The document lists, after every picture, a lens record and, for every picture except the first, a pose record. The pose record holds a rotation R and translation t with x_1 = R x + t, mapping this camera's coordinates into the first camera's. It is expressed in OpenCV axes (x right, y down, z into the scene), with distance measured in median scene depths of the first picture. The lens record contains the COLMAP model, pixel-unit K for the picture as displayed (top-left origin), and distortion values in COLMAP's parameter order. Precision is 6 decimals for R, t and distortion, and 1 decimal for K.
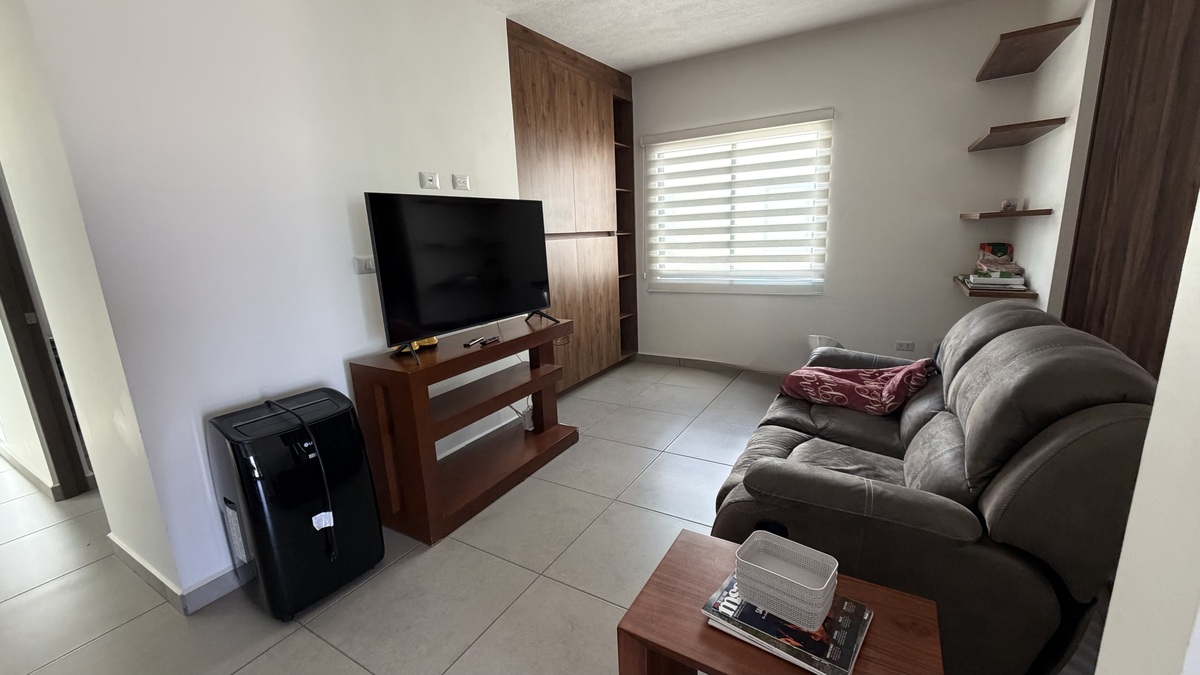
lens RADIAL K [[474.3, 0, 601.1], [0, 474.3, 337.4], [0, 0, 1]] dist [-0.000608, 0.000479]
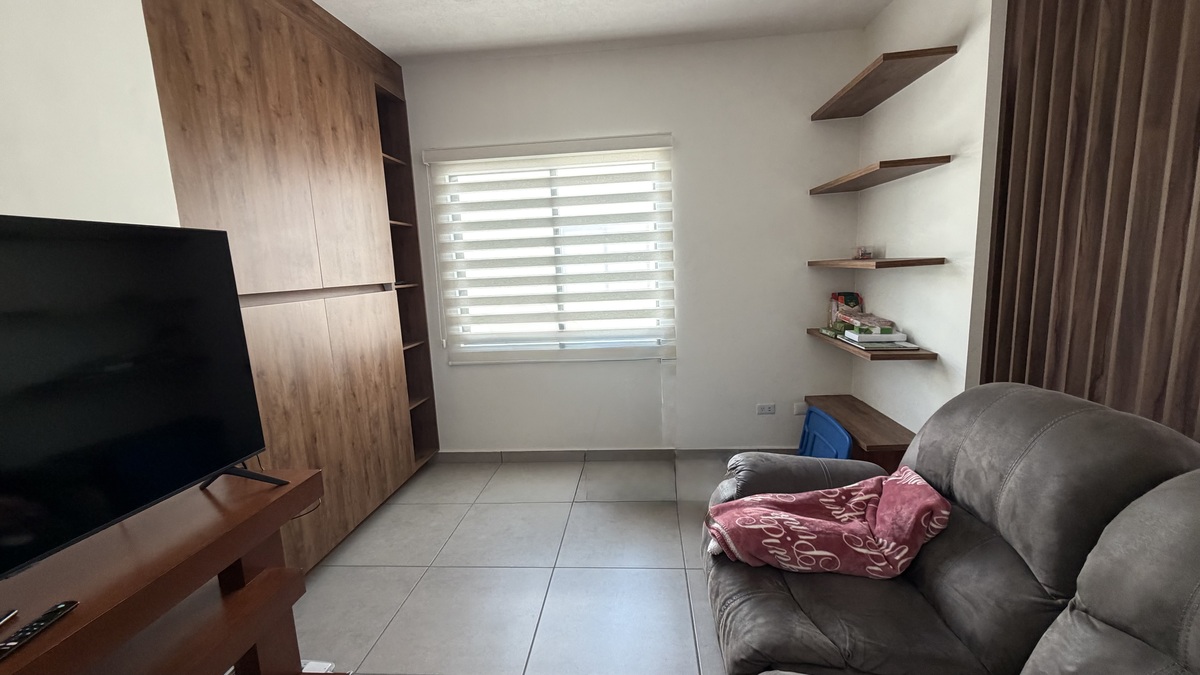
lens RADIAL K [[474.3, 0, 601.9], [0, 474.3, 337.9], [0, 0, 1]] dist [-0.000608, 0.000479]
pose [[0.897583, -0.065653, 0.435930, -0.002376], [0.102311, 0.992872, -0.061129, -0.087757], [-0.428810, 0.099468, 0.897902, 0.325408]]
